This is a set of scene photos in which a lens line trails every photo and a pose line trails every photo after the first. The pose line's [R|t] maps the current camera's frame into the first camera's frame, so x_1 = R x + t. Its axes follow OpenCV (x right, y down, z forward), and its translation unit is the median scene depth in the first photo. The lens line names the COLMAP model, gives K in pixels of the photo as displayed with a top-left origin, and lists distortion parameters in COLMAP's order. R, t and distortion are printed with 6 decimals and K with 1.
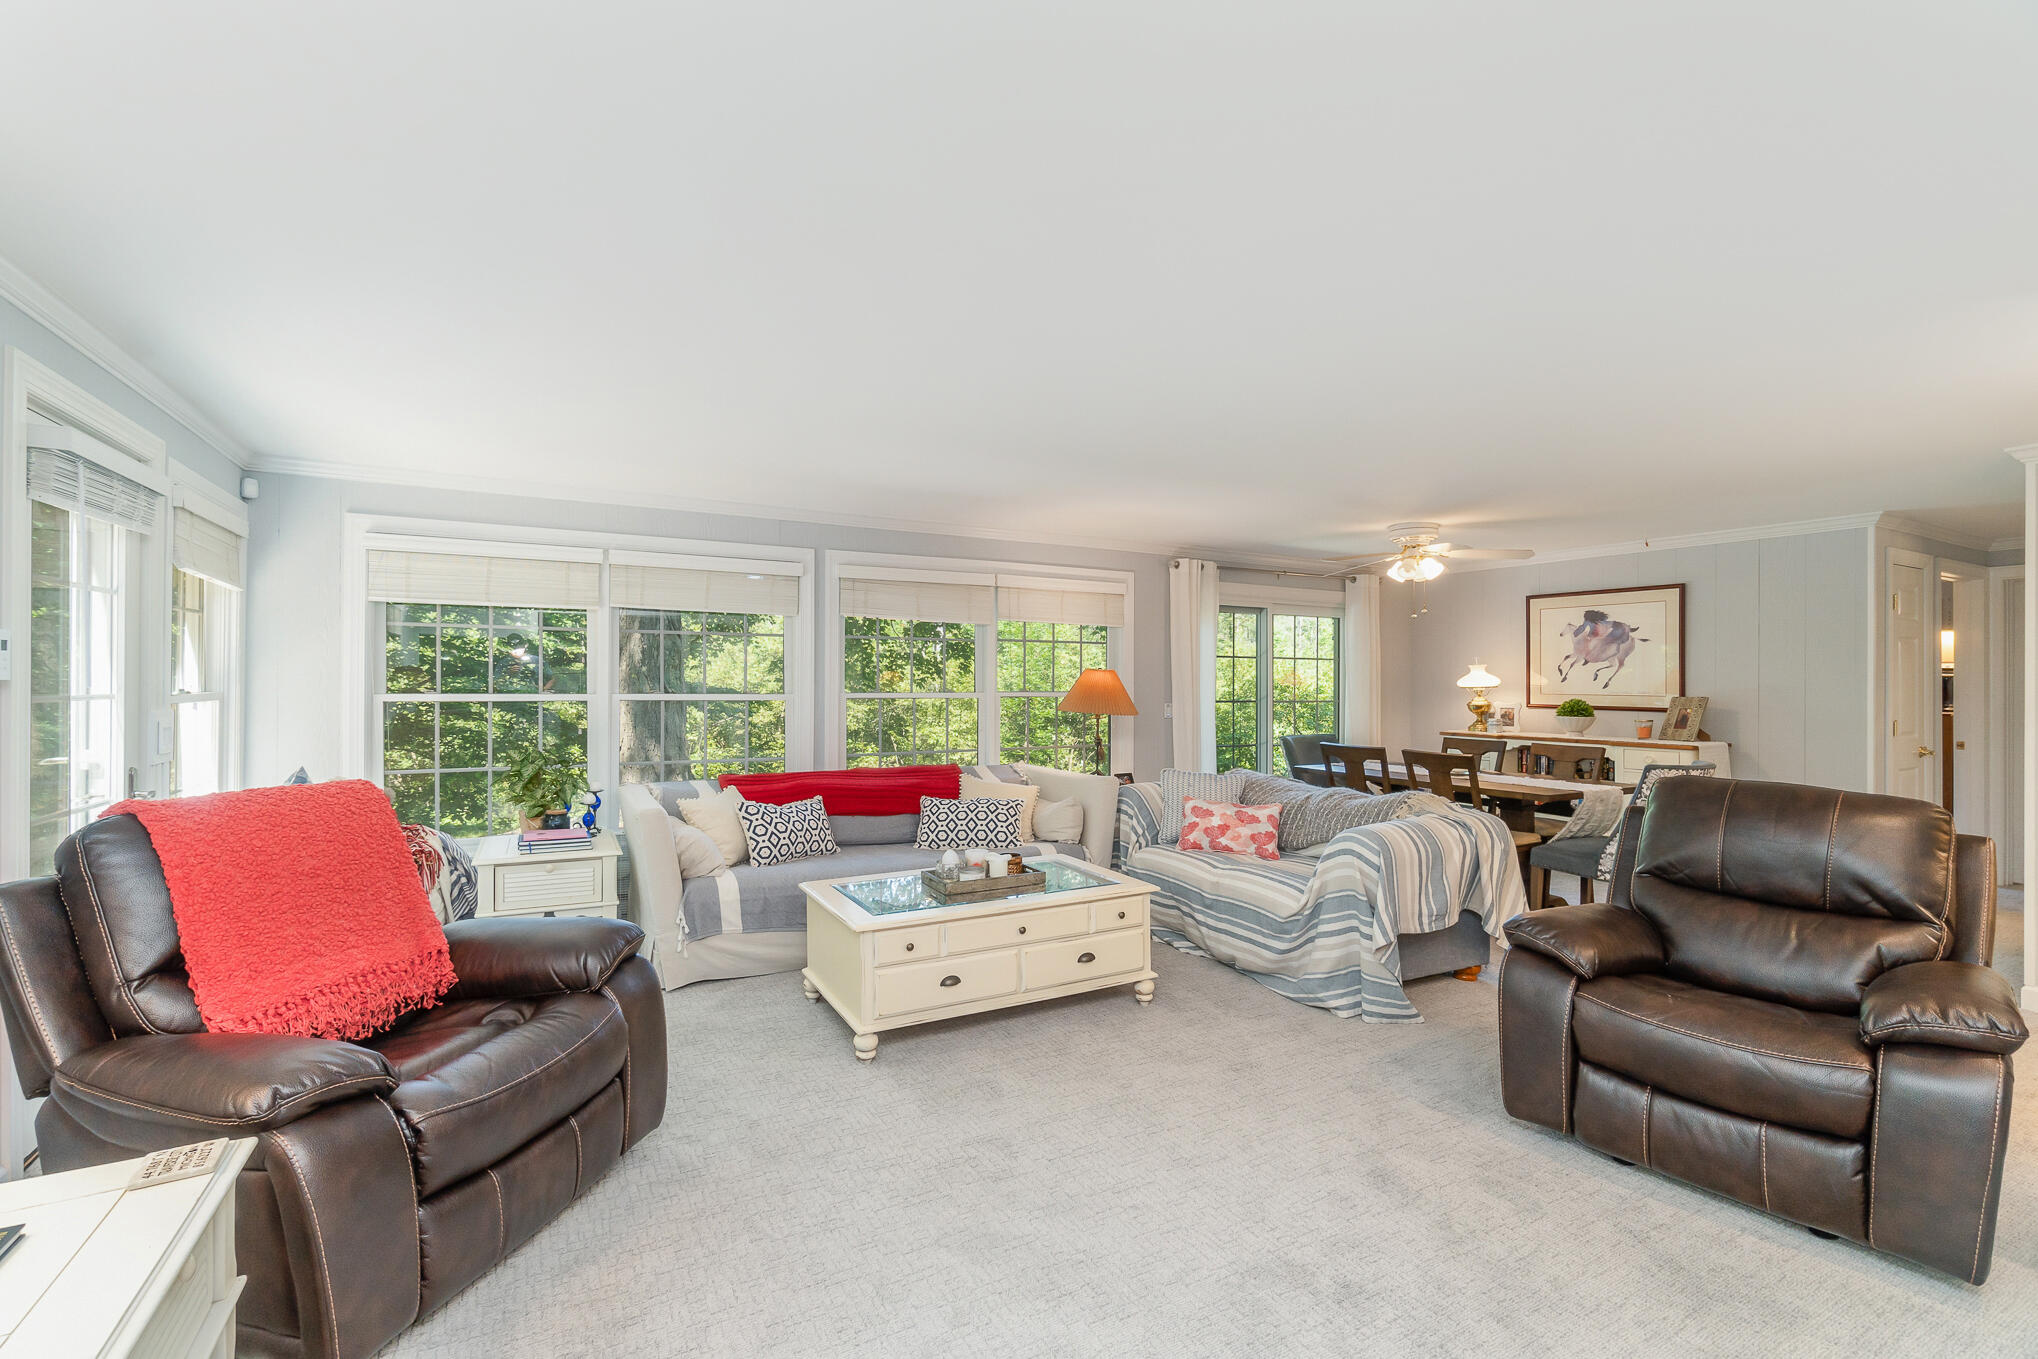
lens RADIAL K [[899.2, 0, 1013.8], [0, 899.2, 677.1], [0, 0, 1]] dist [0.001094, 0.000837]
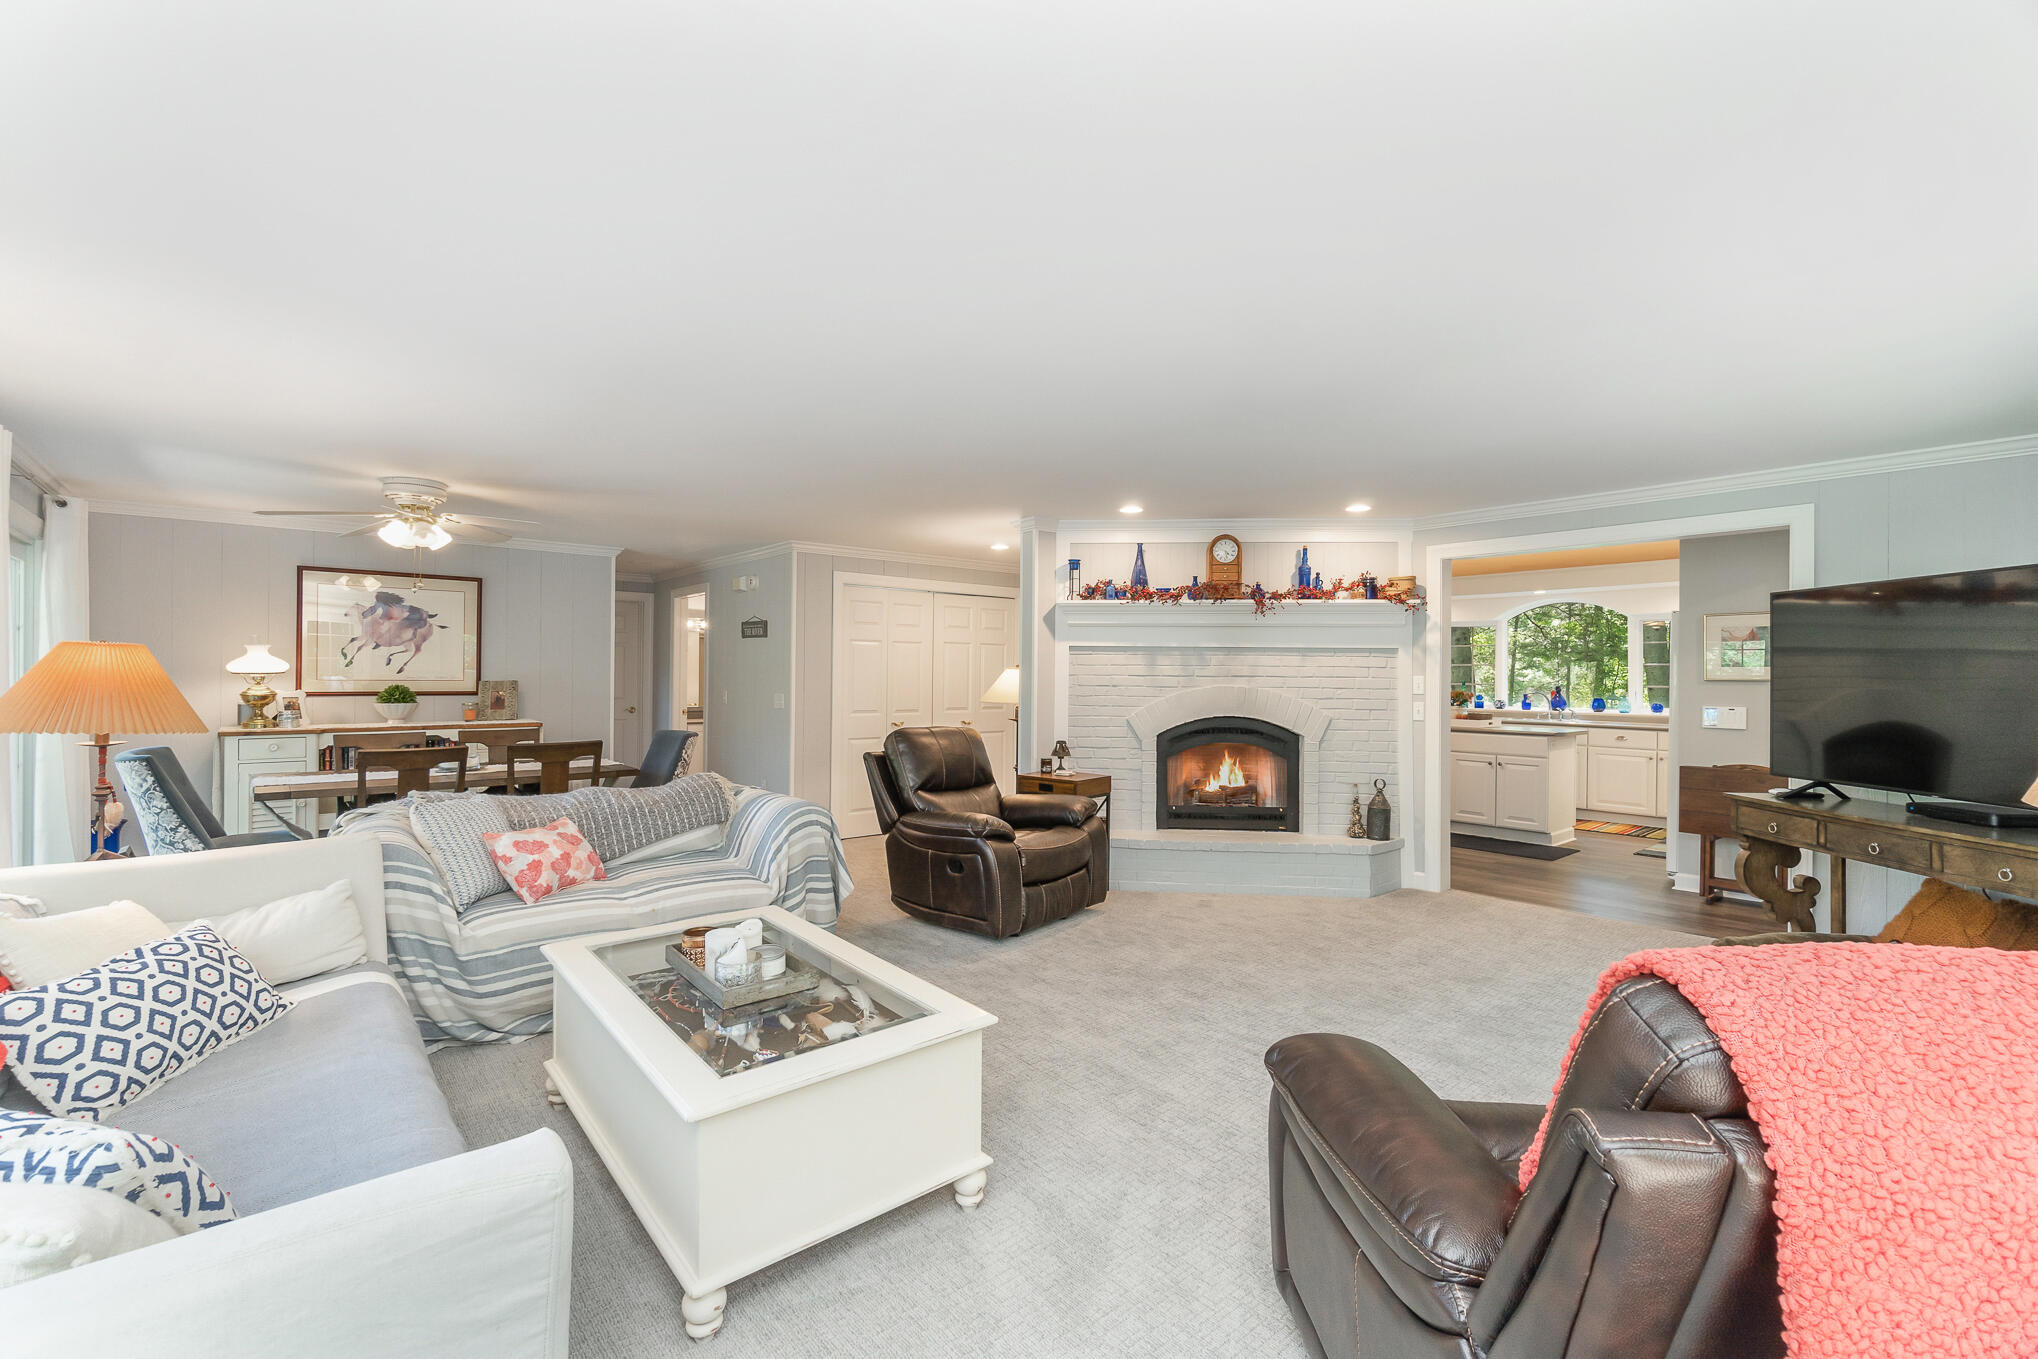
lens RADIAL K [[899.2, 0, 1034.0], [0, 899.2, 668.6], [0, 0, 1]] dist [0.001094, 0.000837]
pose [[-0.206539, -0.005583, 0.978423, -0.449216], [-0.018657, 0.999824, 0.001766, -0.007250], [-0.978261, -0.017889, -0.206606, 0.532132]]
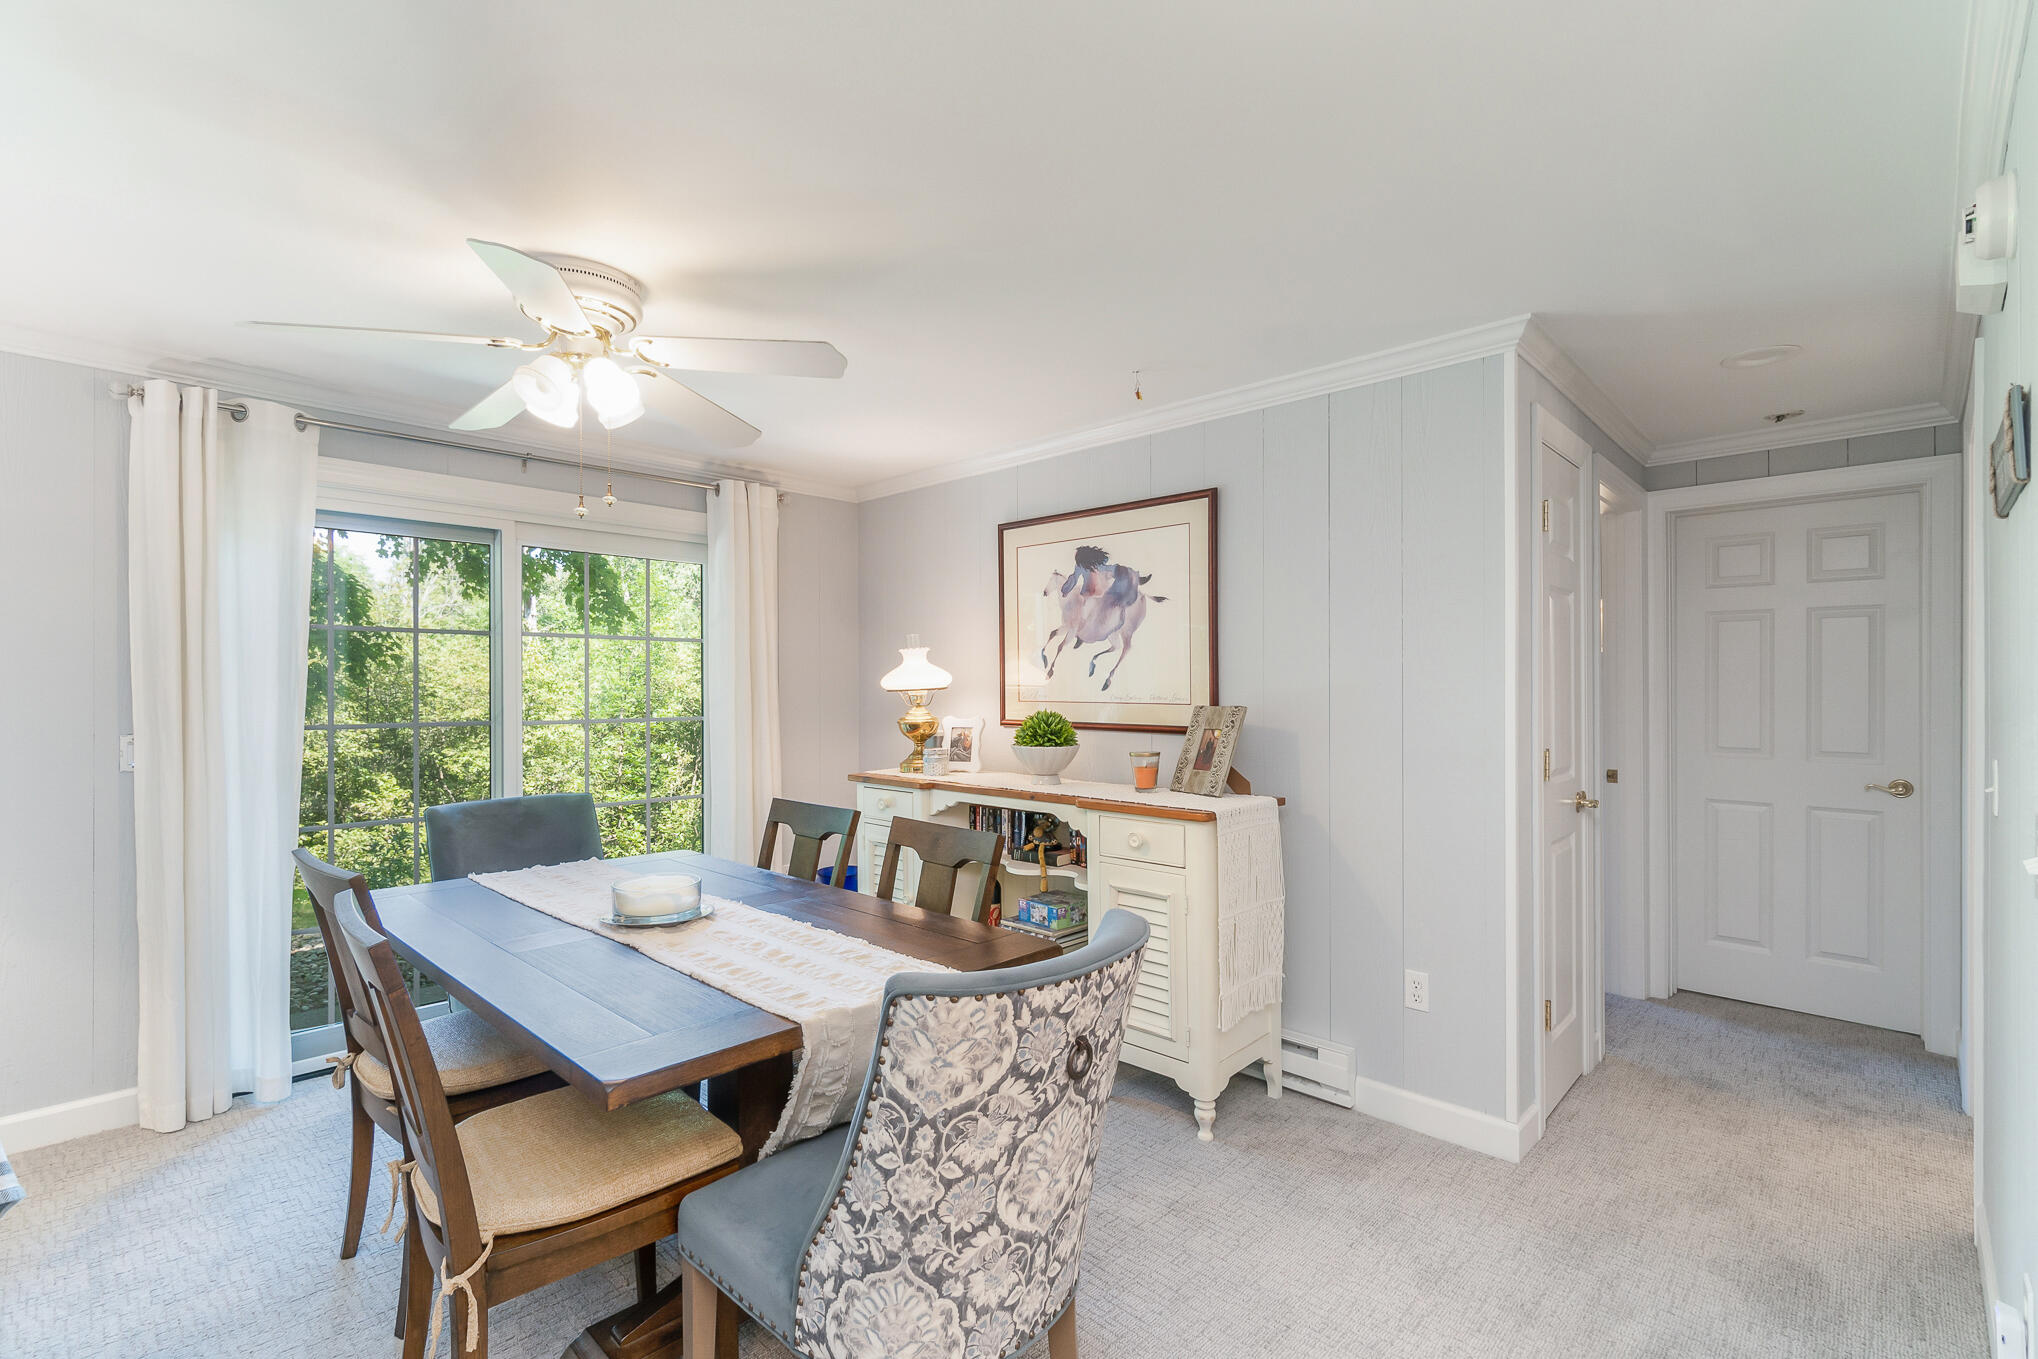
lens RADIAL K [[899.2, 0, 1038.0], [0, 899.2, 686.0], [0, 0, 1]] dist [0.001094, 0.000837]
pose [[0.953116, -0.011983, 0.302368, 0.460330], [0.008786, 0.999890, 0.011934, 0.003450], [-0.302478, -0.008718, 0.953116, 0.502520]]
